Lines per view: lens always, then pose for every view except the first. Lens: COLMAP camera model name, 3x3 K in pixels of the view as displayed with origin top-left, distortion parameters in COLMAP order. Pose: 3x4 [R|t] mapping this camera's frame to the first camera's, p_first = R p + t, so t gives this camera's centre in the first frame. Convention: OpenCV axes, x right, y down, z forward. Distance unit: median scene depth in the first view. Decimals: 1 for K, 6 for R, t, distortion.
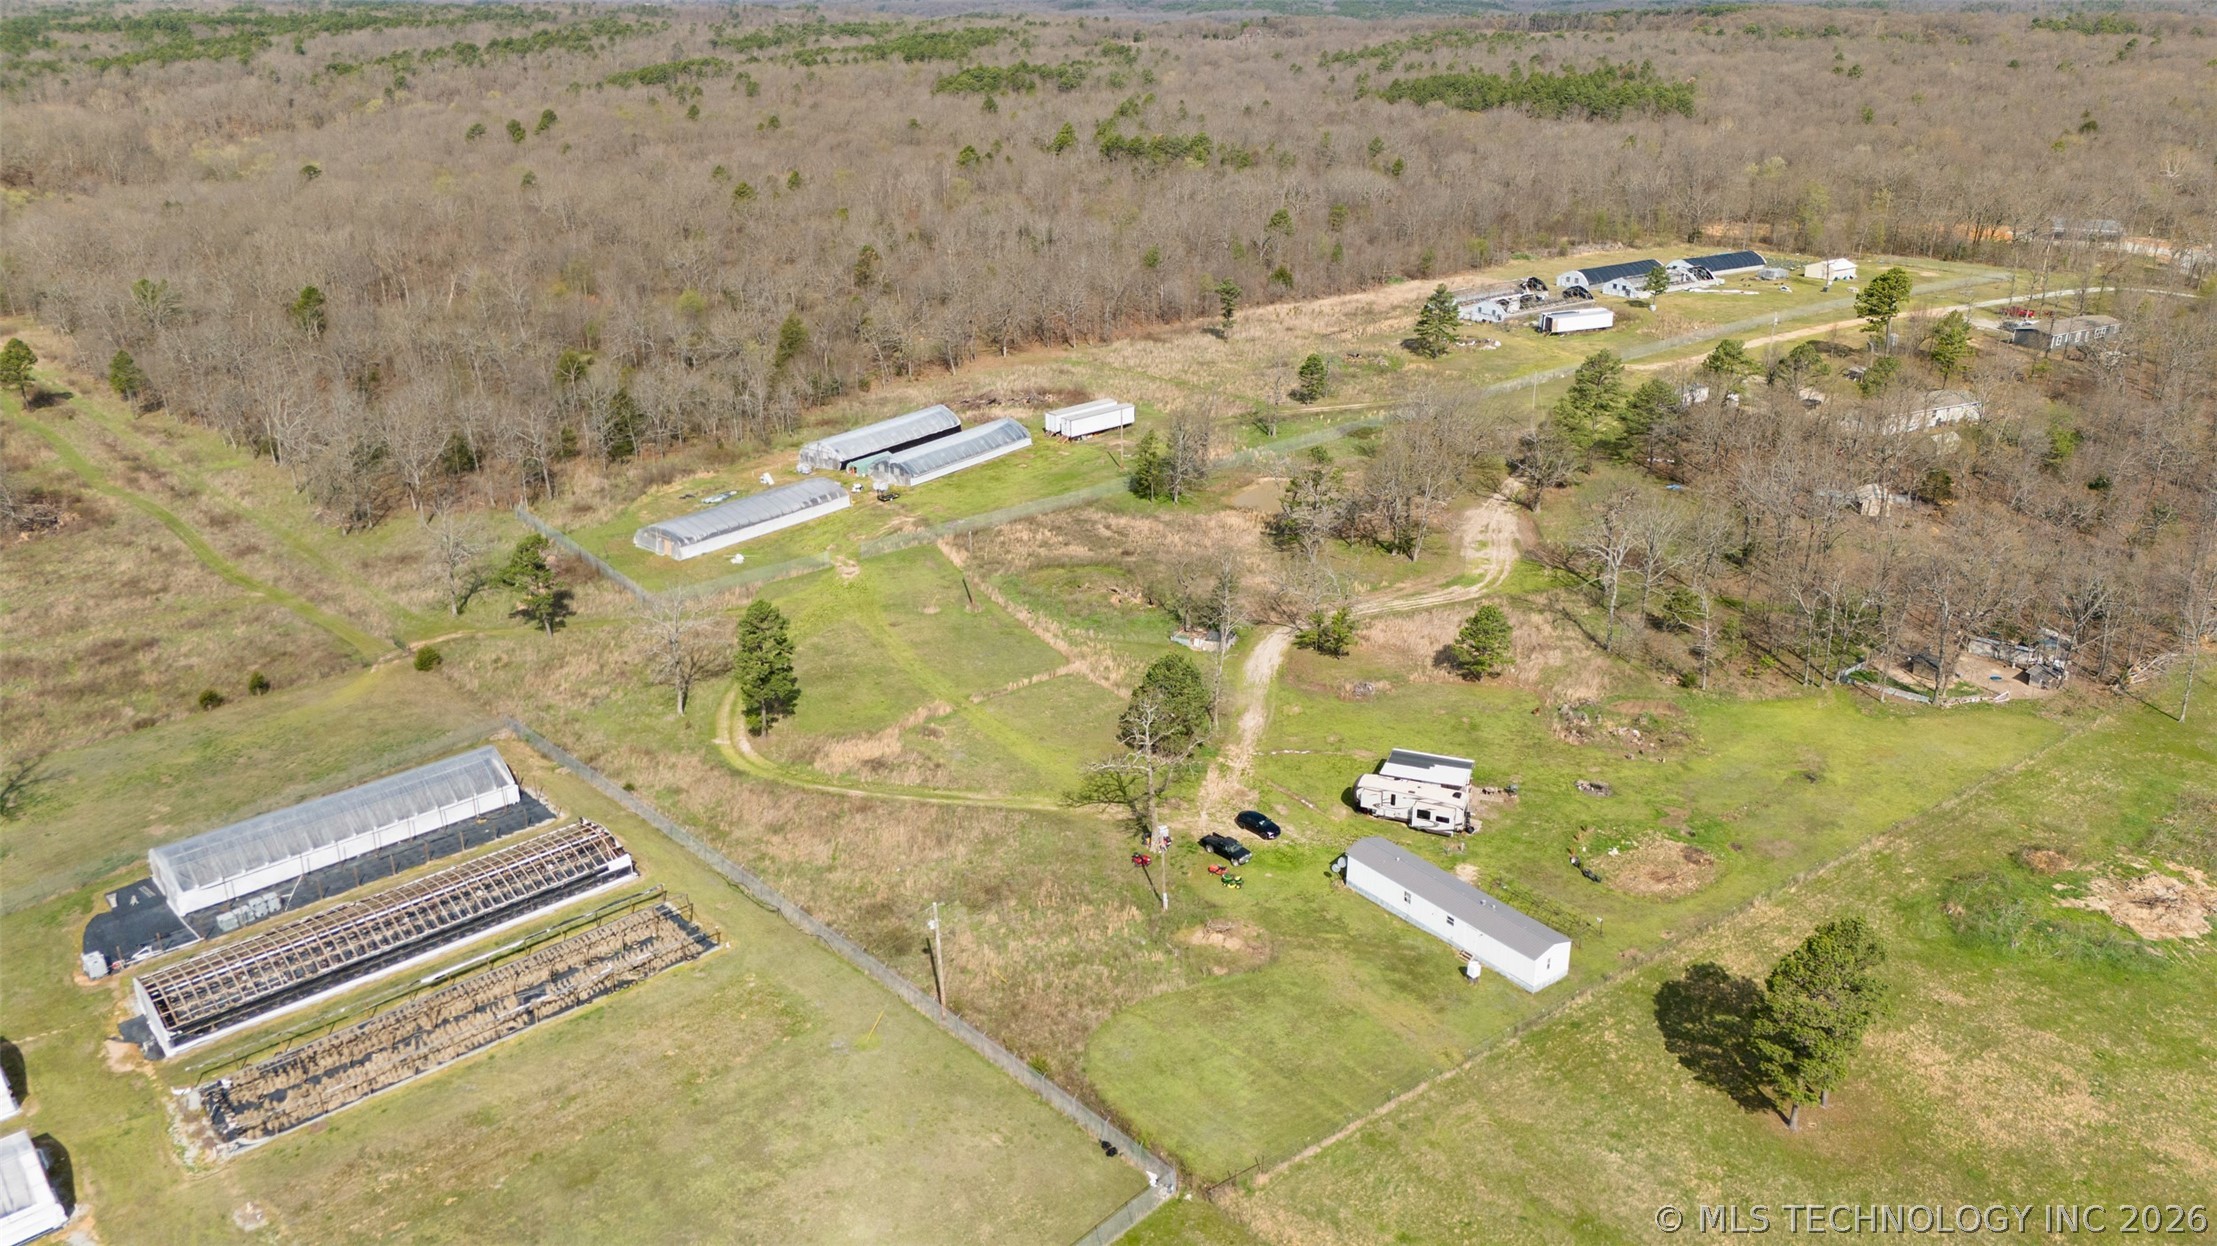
lens RADIAL K [[1619.3, 0, 1111.6], [0, 1619.3, 626.9], [0, 0, 1]] dist [0.067987, -0.055322]
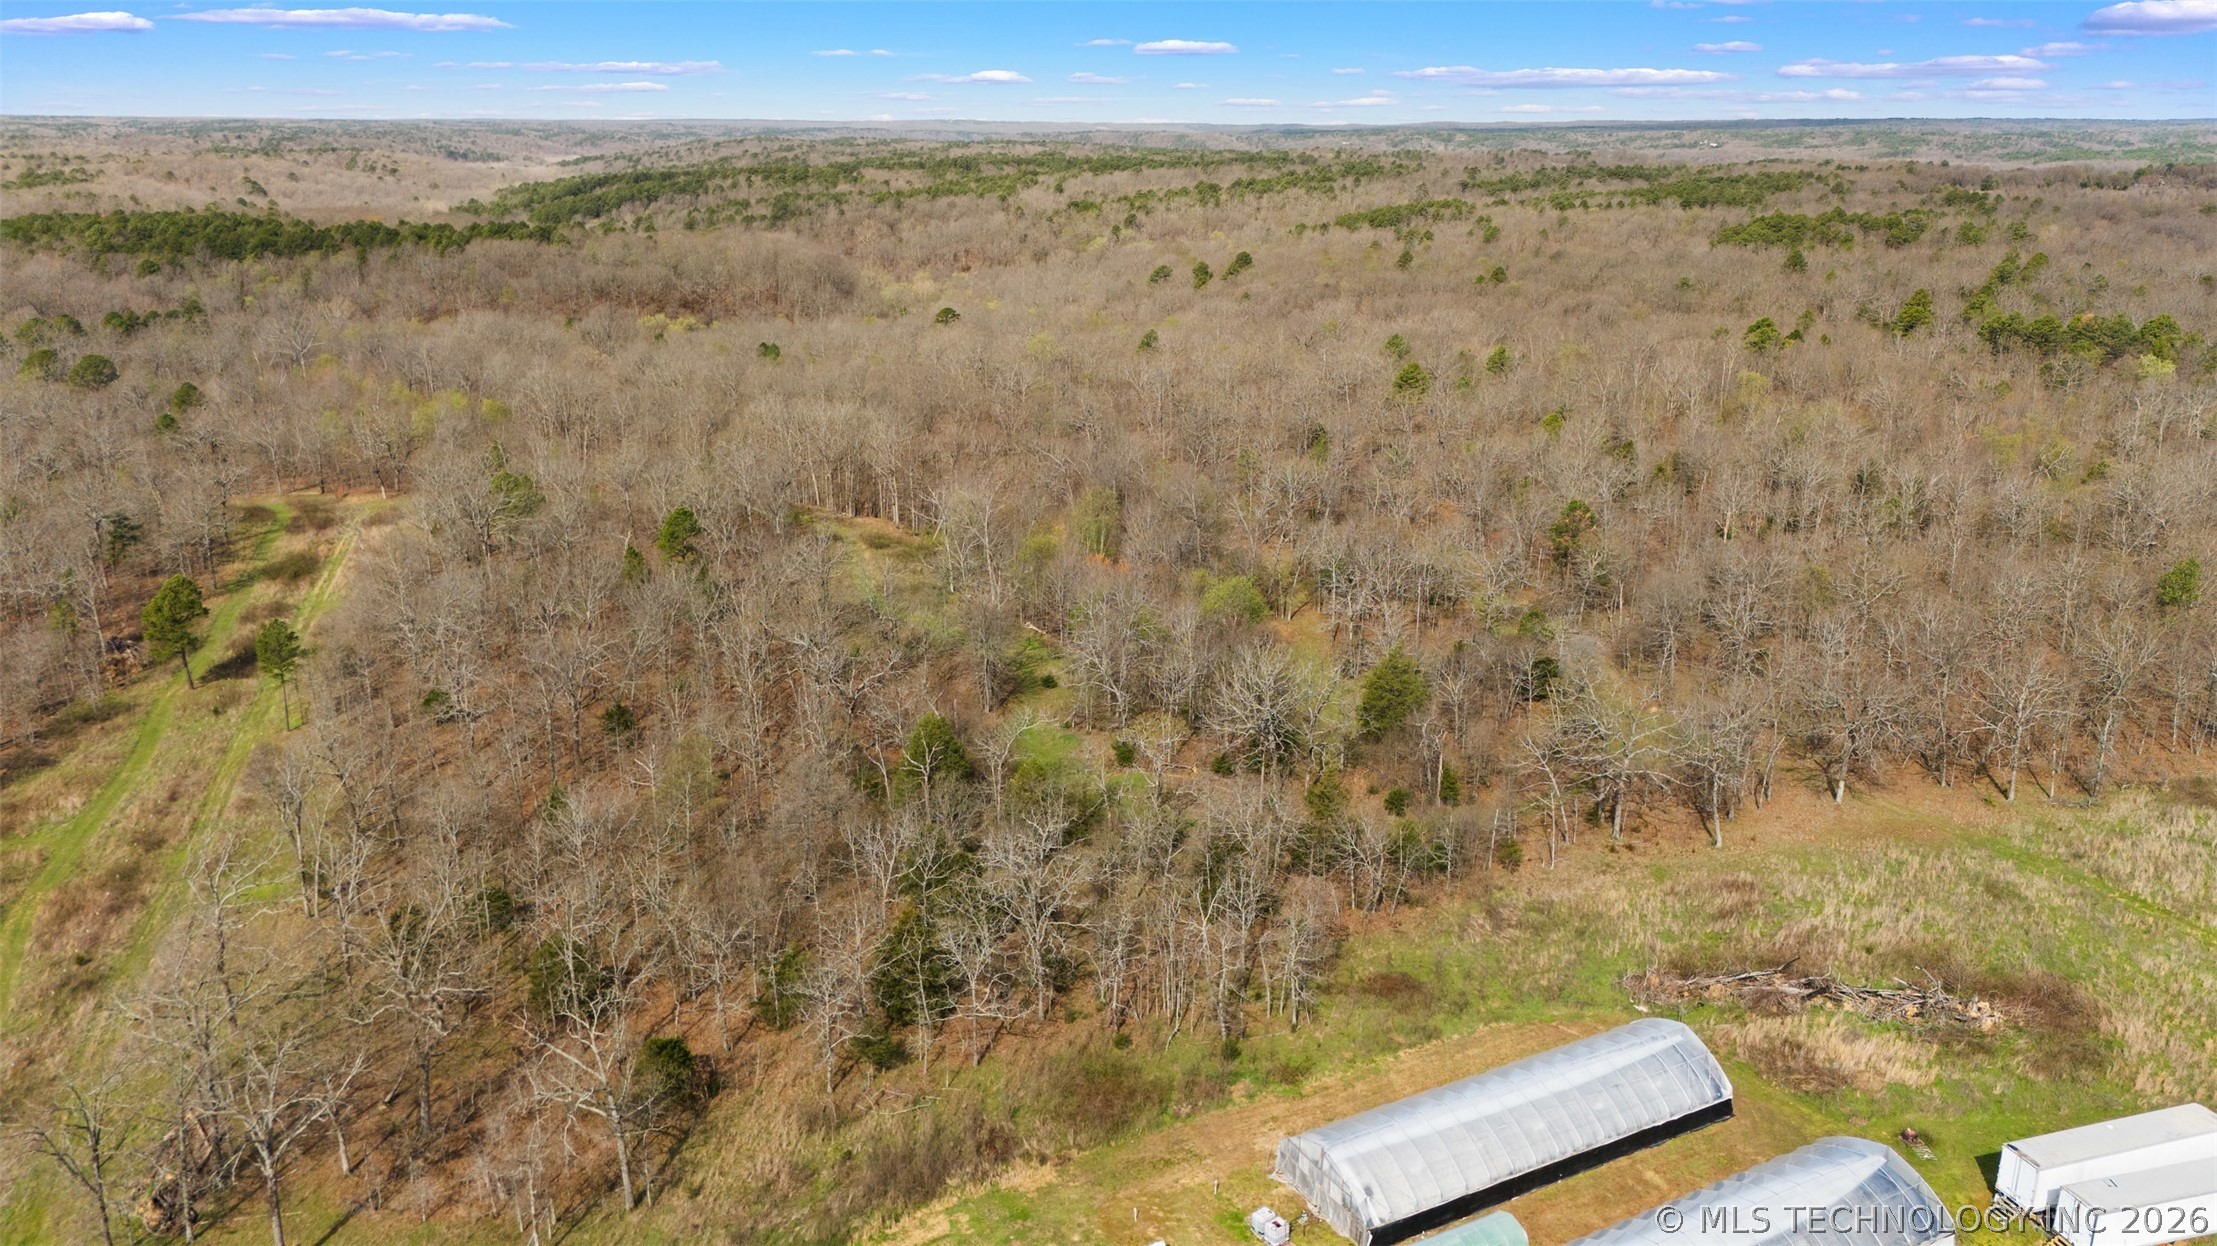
lens RADIAL K [[1619.3, 0, 1114.7], [0, 1619.3, 627.7], [0, 0, 1]] dist [0.067987, -0.055322]
pose [[0.904258, 0.131573, -0.406210, -0.111478], [-0.164426, 0.985274, -0.046892, -0.256658], [0.394059, 0.109194, 0.912576, 0.789700]]
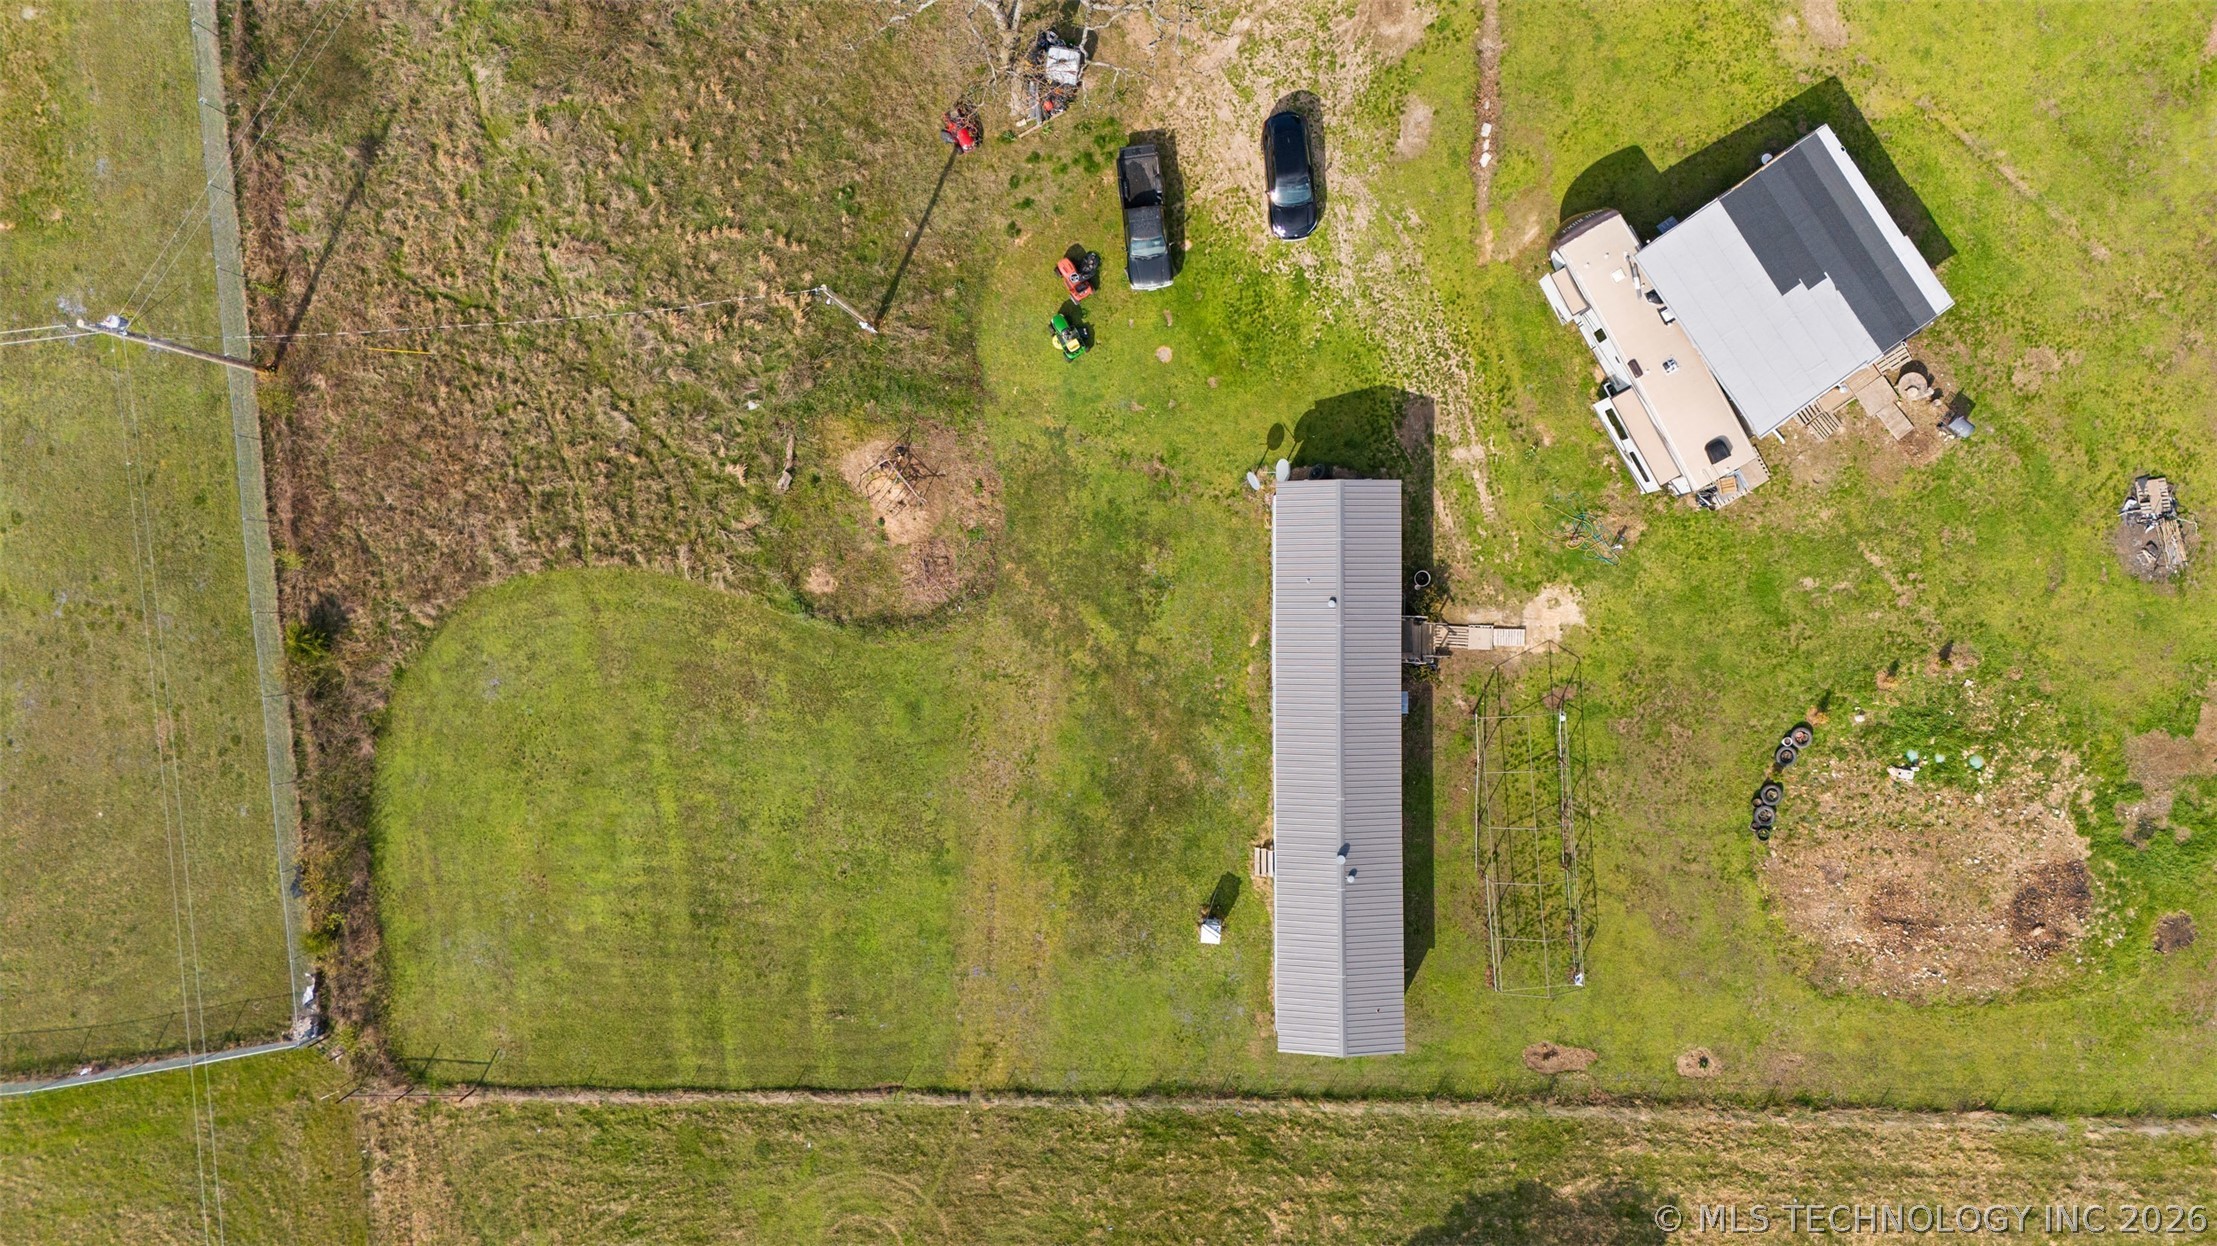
lens RADIAL K [[1619.3, 0, 1110.6], [0, 1619.3, 633.7], [0, 0, 1]] dist [0.067987, -0.055322]
pose [[0.794969, 0.606421, -0.016669, 0.093649], [-0.202098, 0.290641, 0.935245, -0.152720], [0.571997, -0.740122, 0.353608, 0.533714]]
